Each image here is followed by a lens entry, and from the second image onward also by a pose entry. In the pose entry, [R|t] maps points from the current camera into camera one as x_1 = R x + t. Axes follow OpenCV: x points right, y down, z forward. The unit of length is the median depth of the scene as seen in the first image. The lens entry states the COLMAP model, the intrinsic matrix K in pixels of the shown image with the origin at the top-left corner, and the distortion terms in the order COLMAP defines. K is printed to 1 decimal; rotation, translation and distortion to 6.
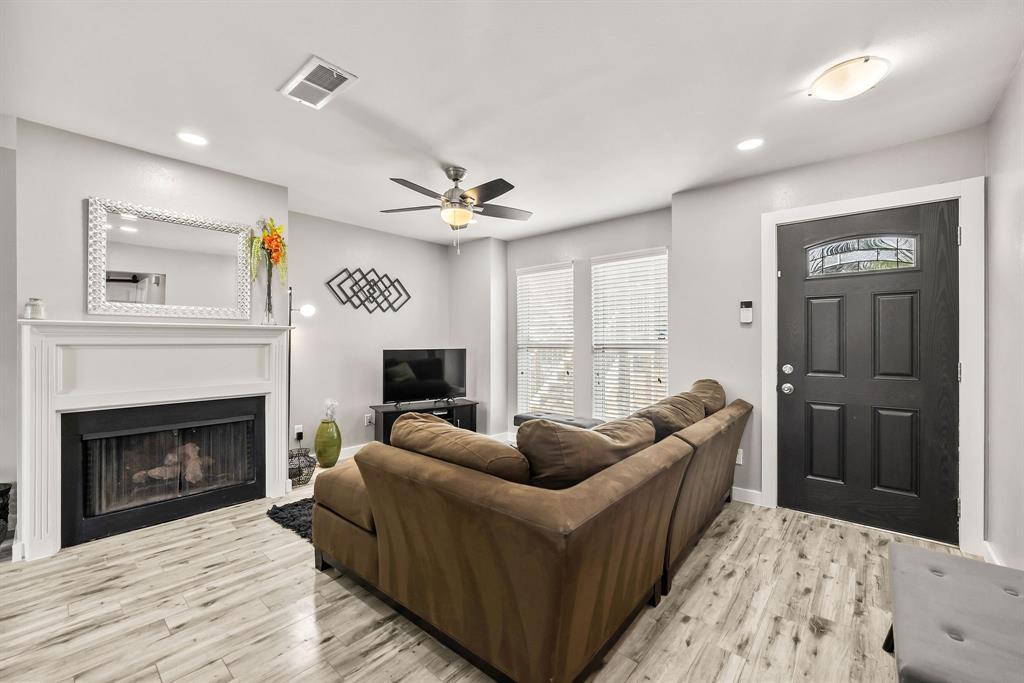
lens RADIAL K [[424.1, 0, 513.5], [0, 424.1, 336.0], [0, 0, 1]] dist [-0.001440, 0.000576]
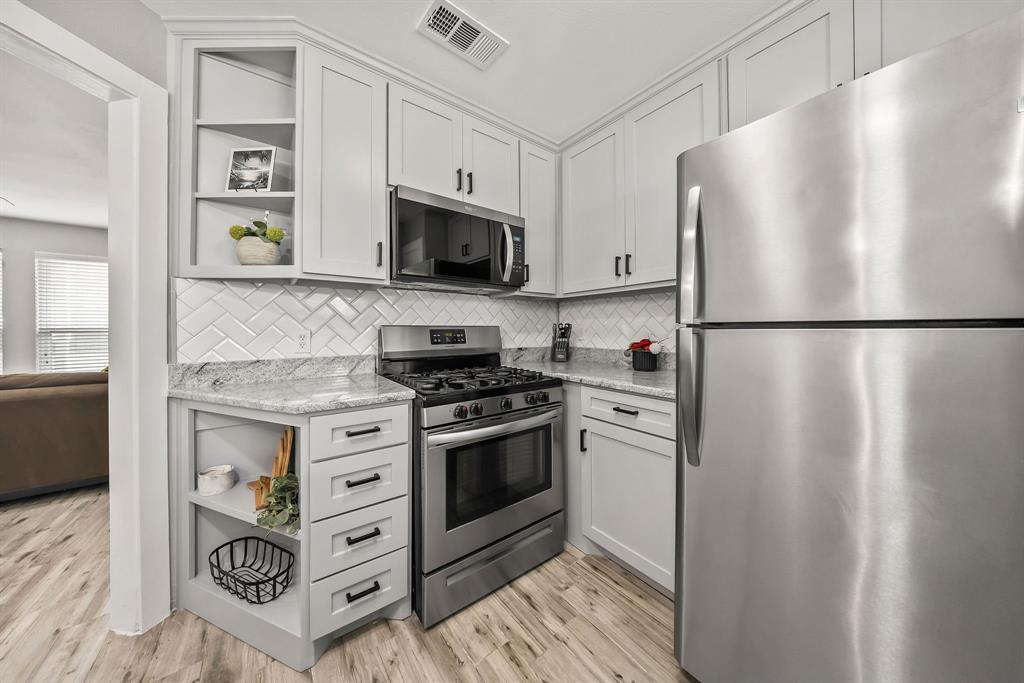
lens RADIAL K [[317.9, 0, 514.7], [0, 317.9, 327.4], [0, 0, 1]] dist [-0.008224, -0.000017]
pose [[0.200188, 0.002326, 0.979755, -0.557487], [-0.008880, 0.999960, -0.000559, 0.009896], [-0.979717, -0.008589, 0.200201, -0.625240]]
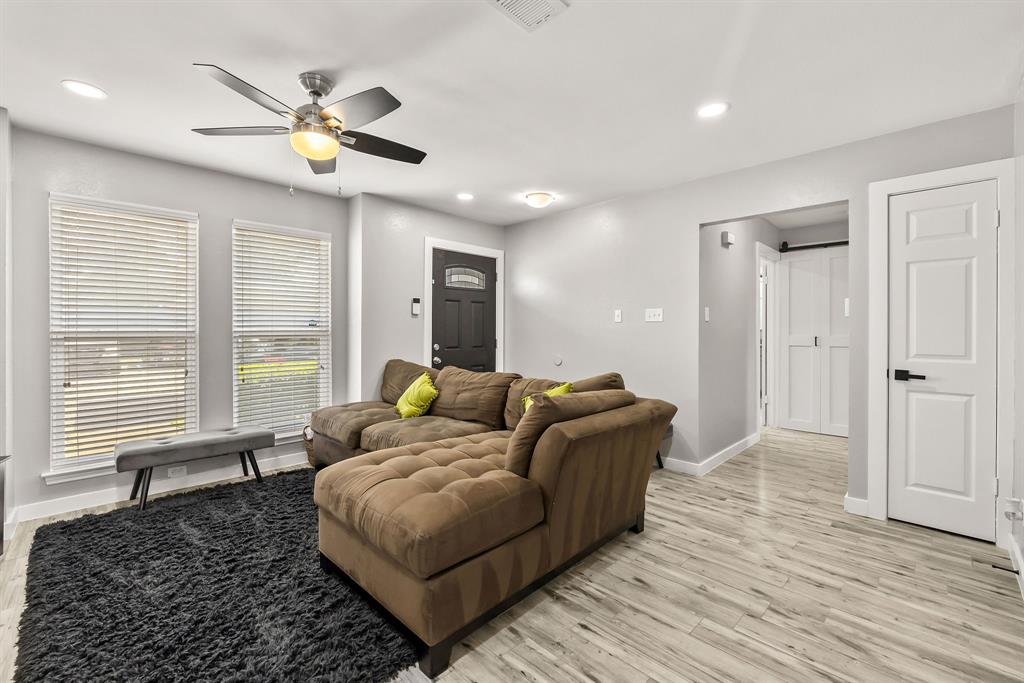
lens RADIAL K [[424.1, 0, 510.9], [0, 424.1, 331.5], [0, 0, 1]] dist [-0.001440, 0.000576]
pose [[0.070281, -0.003375, 0.997521, -0.822269], [-0.013519, 0.999899, 0.004335, 0.015876], [-0.997436, -0.013790, 0.070229, 0.638541]]
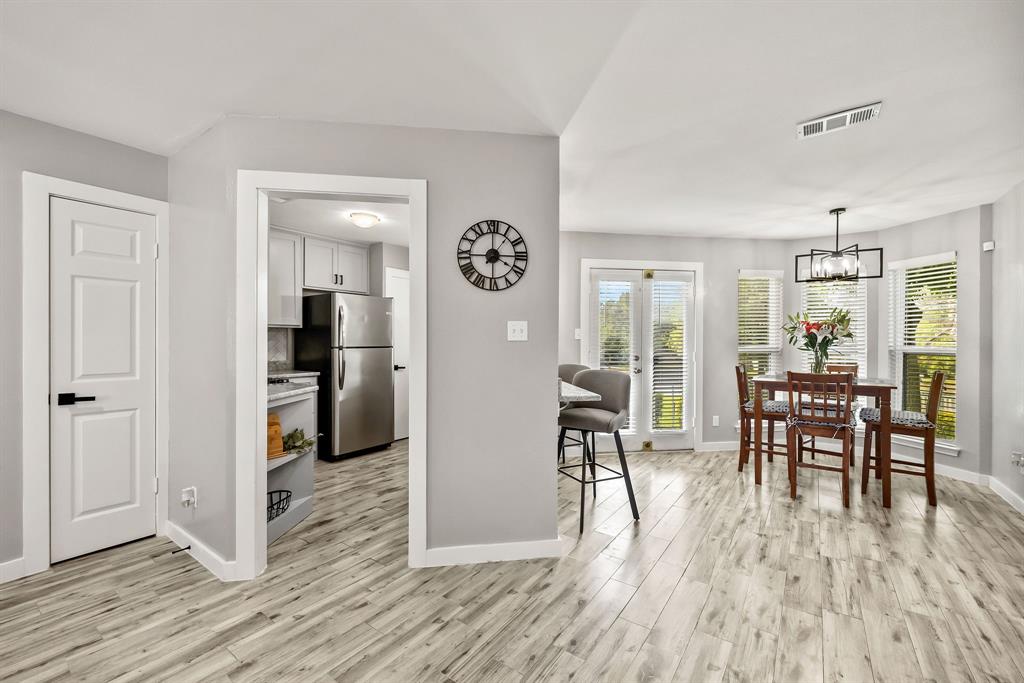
lens RADIAL K [[424.1, 0, 508.8], [0, 424.1, 340.9], [0, 0, 1]] dist [-0.001440, 0.000576]
pose [[-0.996256, -0.005728, -0.086257, -0.642251], [-0.005045, 0.999954, -0.008132, -0.008448], [0.086299, -0.007666, -0.996240, 0.759150]]
